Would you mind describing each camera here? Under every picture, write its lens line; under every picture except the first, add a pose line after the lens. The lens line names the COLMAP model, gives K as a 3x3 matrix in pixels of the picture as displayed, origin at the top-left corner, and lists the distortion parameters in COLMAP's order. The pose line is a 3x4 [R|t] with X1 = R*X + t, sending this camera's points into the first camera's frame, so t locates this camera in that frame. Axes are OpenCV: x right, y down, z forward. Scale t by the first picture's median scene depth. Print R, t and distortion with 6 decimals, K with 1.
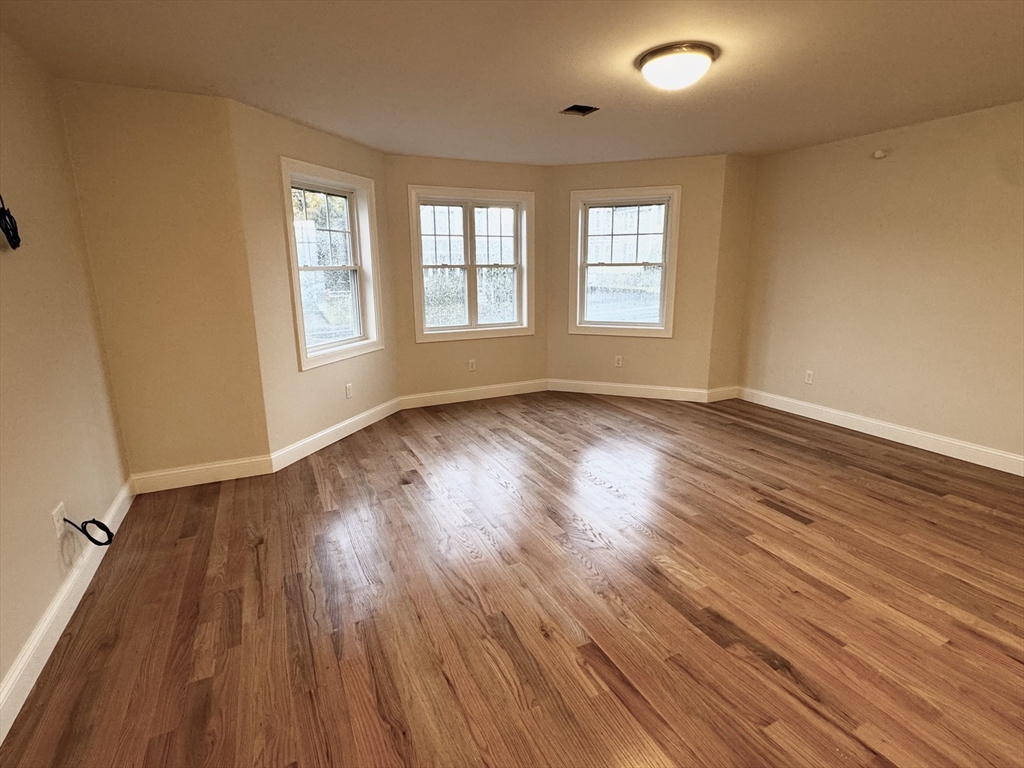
lens RADIAL K [[514.0, 0, 512.2], [0, 514.0, 383.5], [0, 0, 1]] dist [-0.002375, -0.003459]
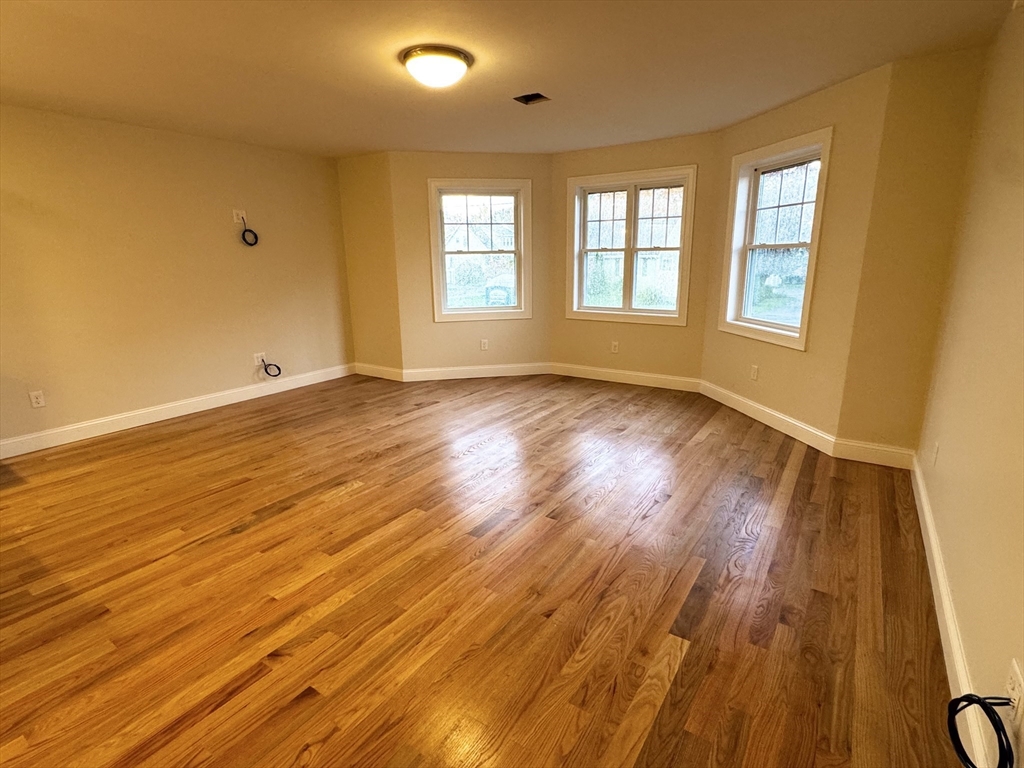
lens RADIAL K [[514.0, 0, 513.4], [0, 514.0, 382.3], [0, 0, 1]] dist [-0.002375, -0.003459]
pose [[0.508248, 0.211756, -0.834771, 0.846400], [-0.181328, 0.973883, 0.136643, -0.086208], [0.841905, 0.081919, 0.533372, 0.348330]]
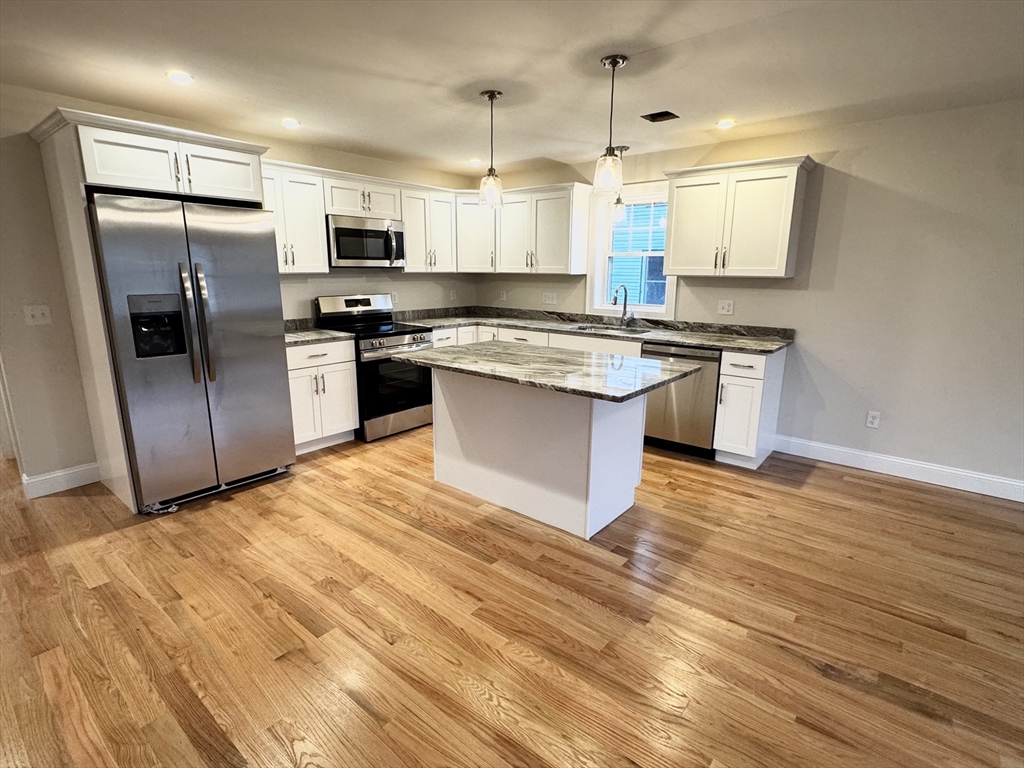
lens RADIAL K [[514.0, 0, 505.2], [0, 514.0, 382.6], [0, 0, 1]] dist [-0.002375, -0.003459]
pose [[-0.913290, 0.094846, -0.396112, 0.598290], [-0.082393, 0.909385, 0.407713, -0.138236], [0.398889, 0.404997, -0.822718, 0.554127]]
